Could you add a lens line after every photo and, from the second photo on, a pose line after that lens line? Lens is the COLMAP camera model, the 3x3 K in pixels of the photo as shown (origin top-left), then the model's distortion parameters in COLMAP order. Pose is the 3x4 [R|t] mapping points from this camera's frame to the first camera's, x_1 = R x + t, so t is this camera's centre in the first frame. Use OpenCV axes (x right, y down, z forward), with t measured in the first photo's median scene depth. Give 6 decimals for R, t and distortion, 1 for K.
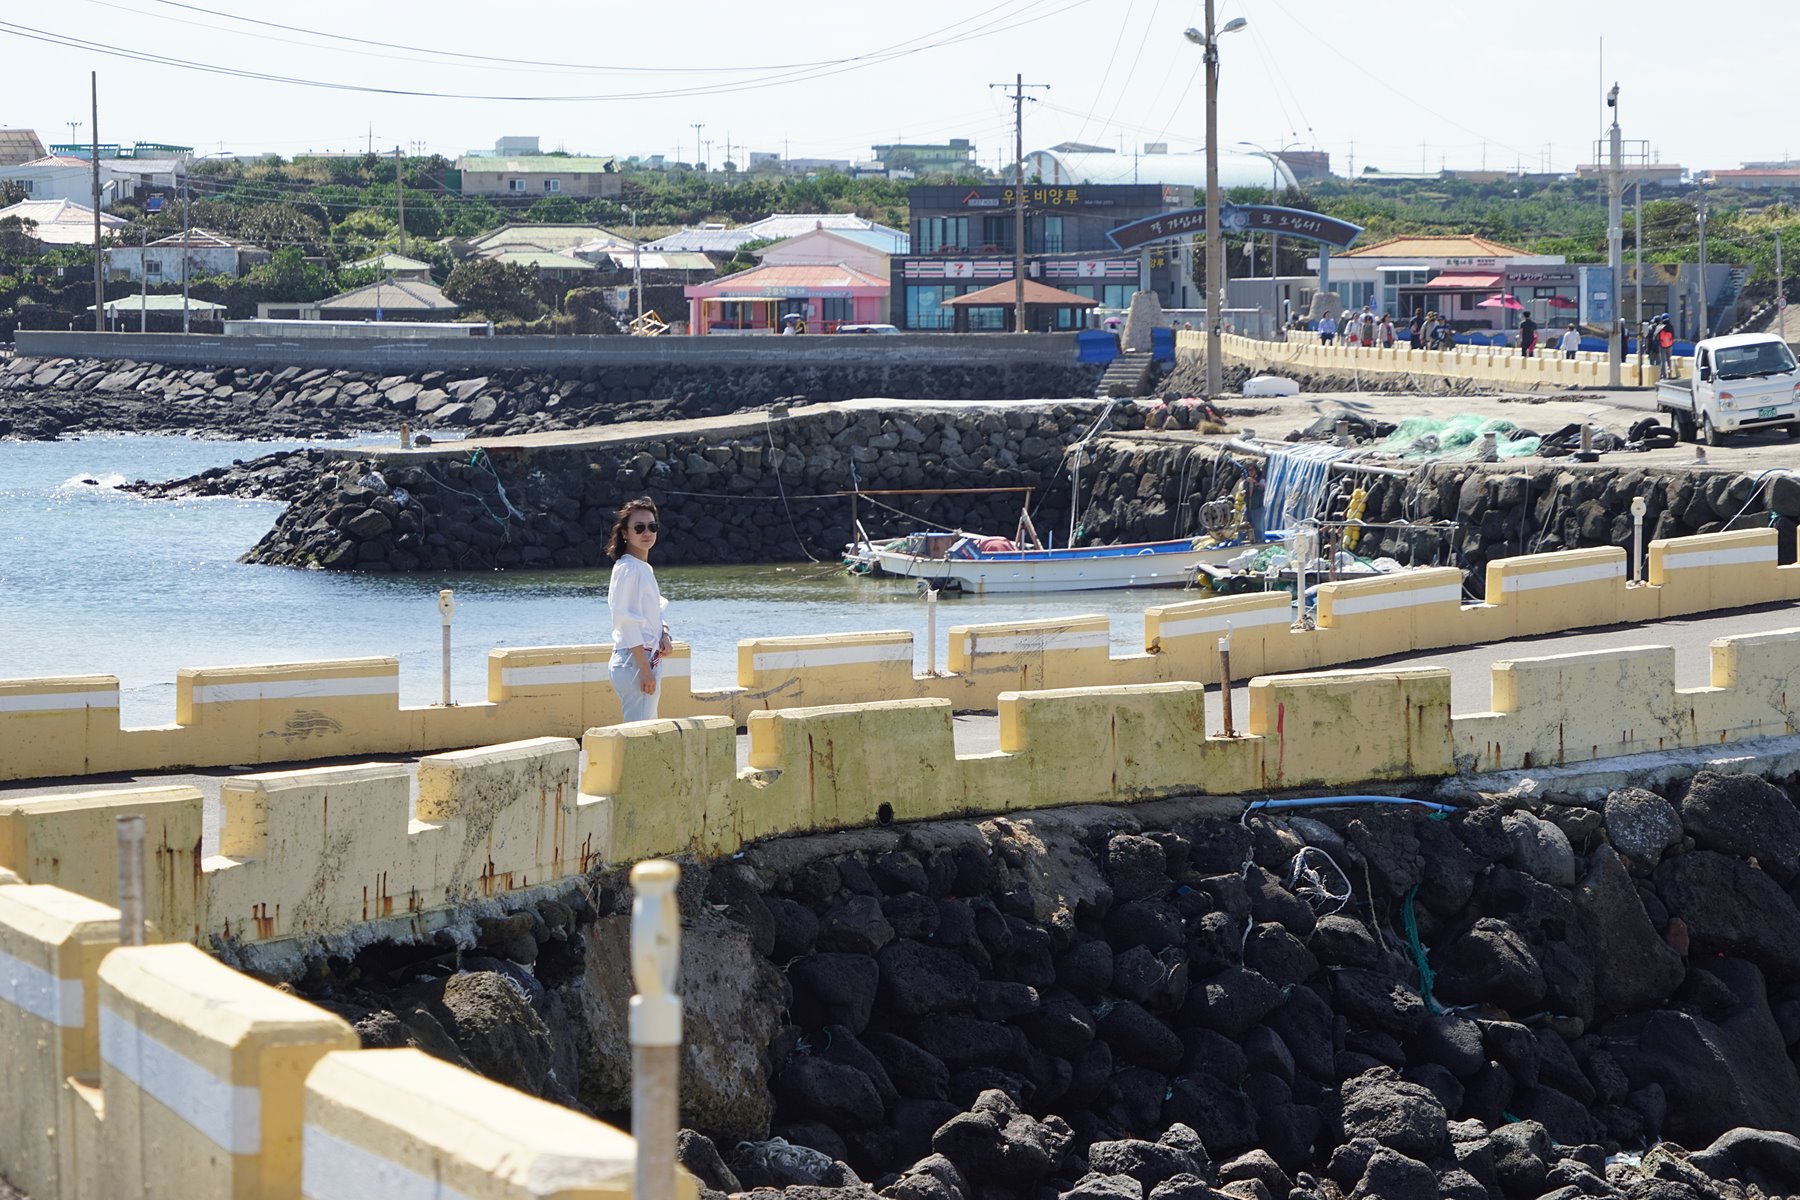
lens RADIAL K [[5378.0, 0, 942.4], [0, 5378.0, 599.9], [0, 0, 1]] dist [-0.044668, 0.561178]
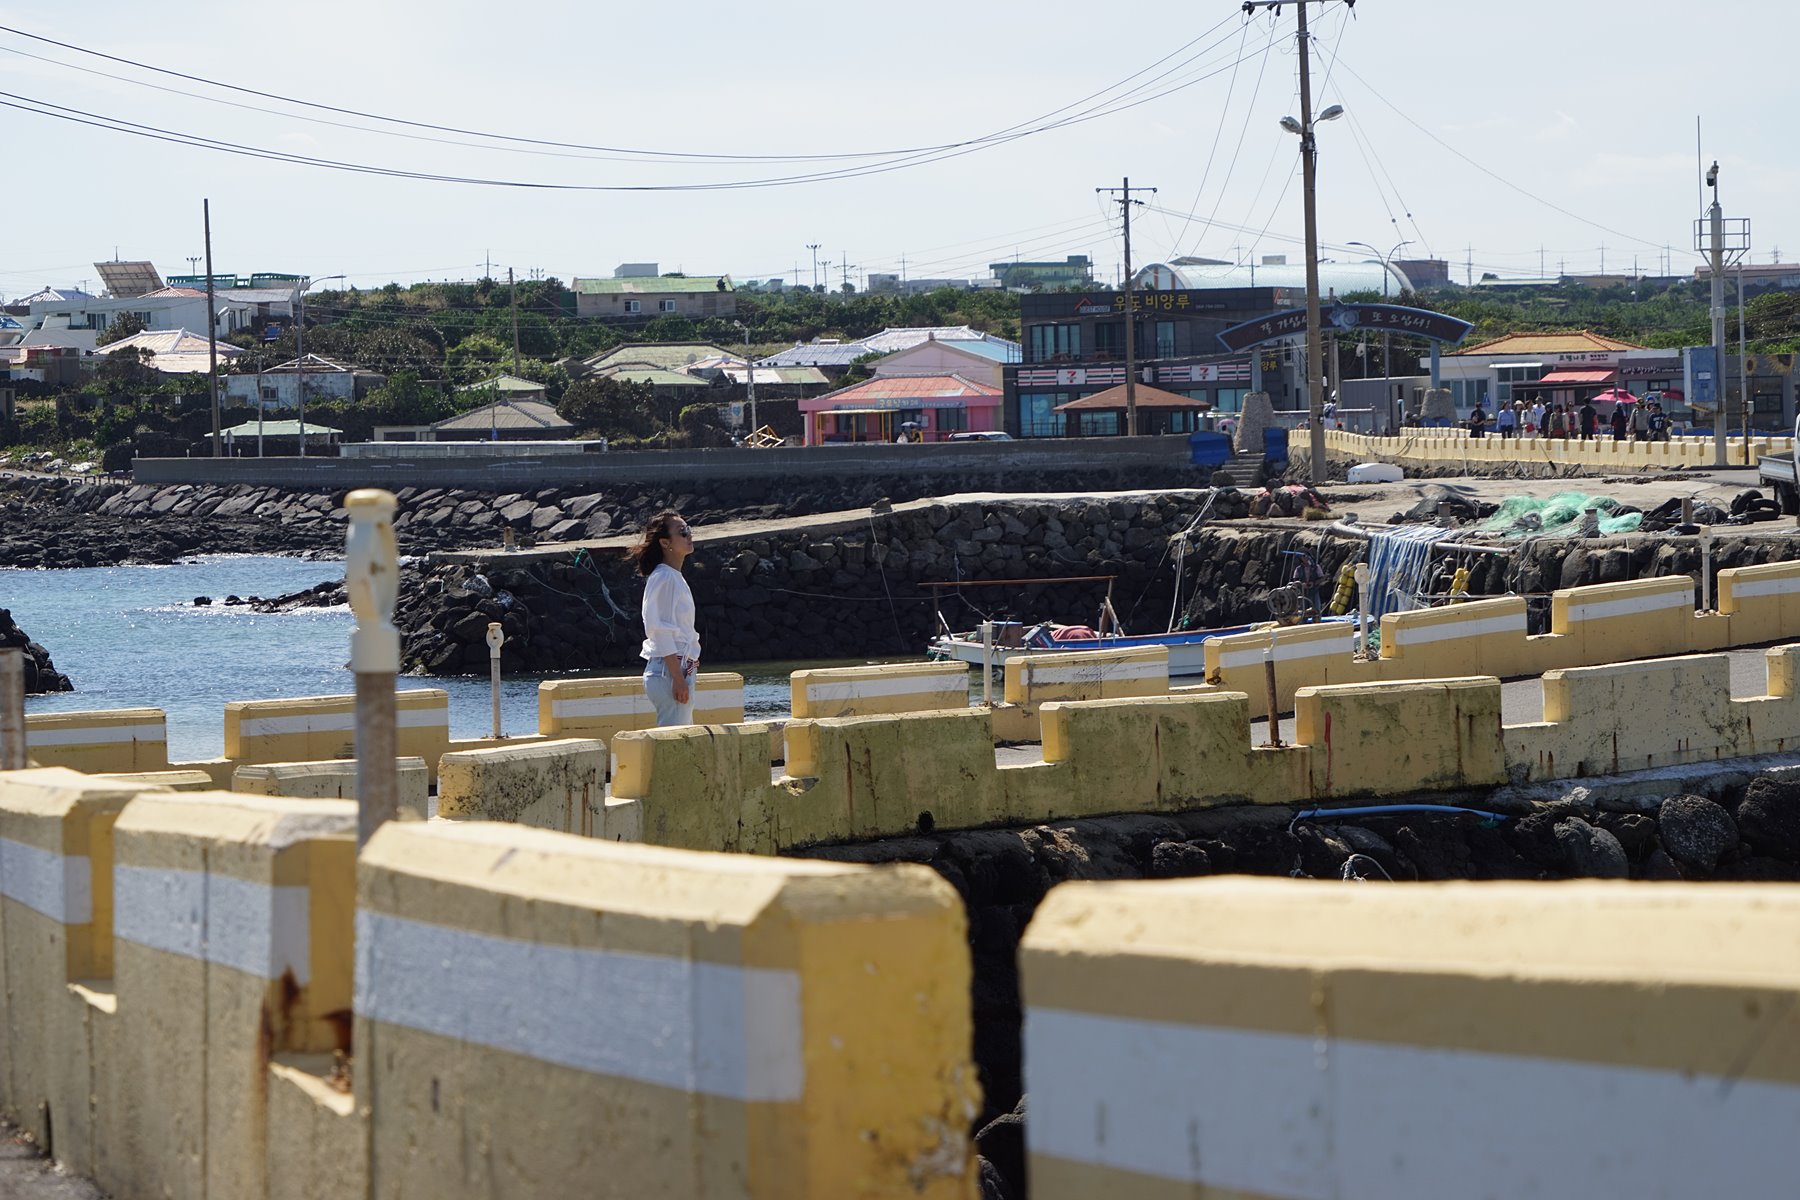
lens RADIAL K [[5378.0, 0, 942.4], [0, 5378.0, 599.9], [0, 0, 1]] dist [-0.044668, 0.561178]
pose [[0.999478, -0.021902, -0.023730, 0.002176], [0.021362, 0.999513, -0.022750, 0.002703], [0.024216, 0.022232, 0.999460, 0.000224]]
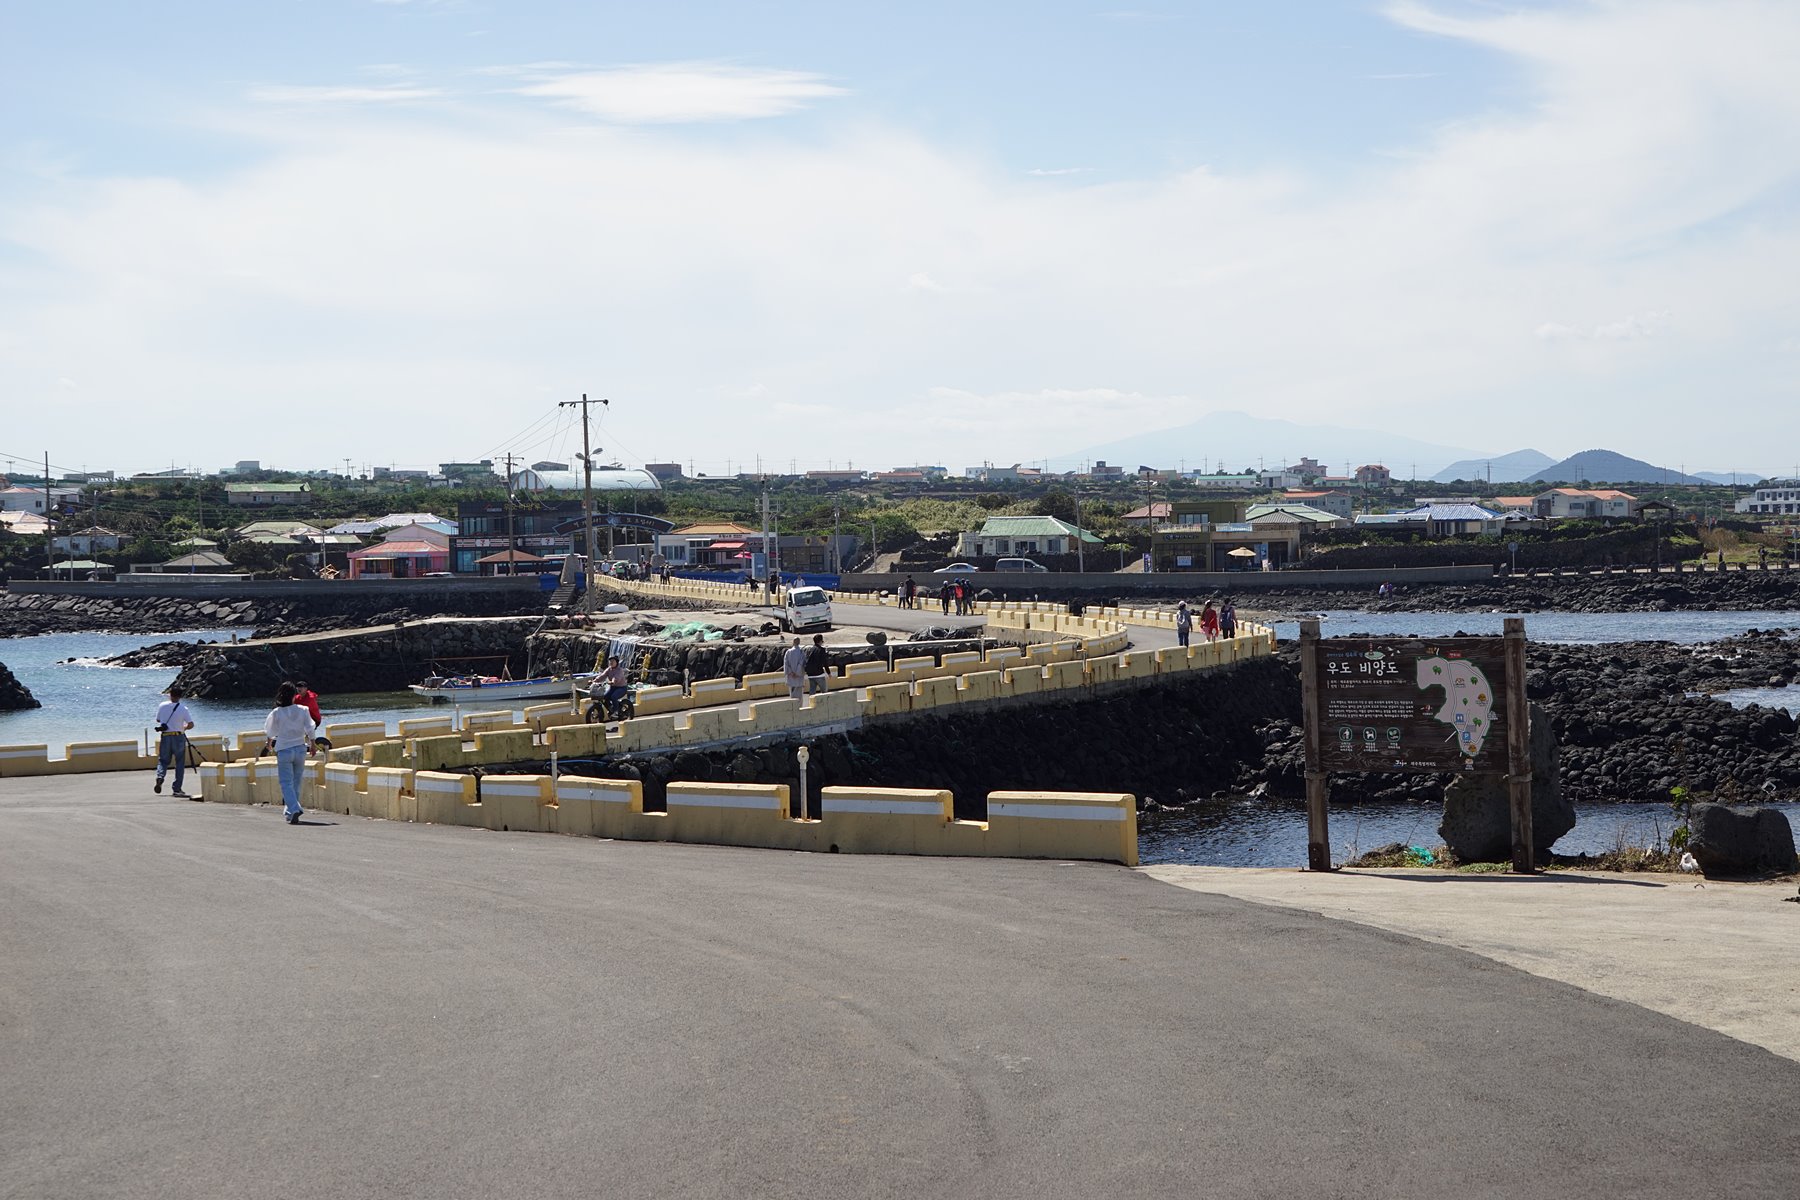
lens RADIAL K [[2873.3, 0, 900.0], [0, 2873.3, 600.0], [0, 0, 1]] dist [0.023975, 0.152094]
pose [[0.989372, -0.017696, 0.144326, 0.002141], [0.022586, 0.999223, -0.032315, -0.000448], [-0.143642, 0.035231, 0.989002, -0.128378]]
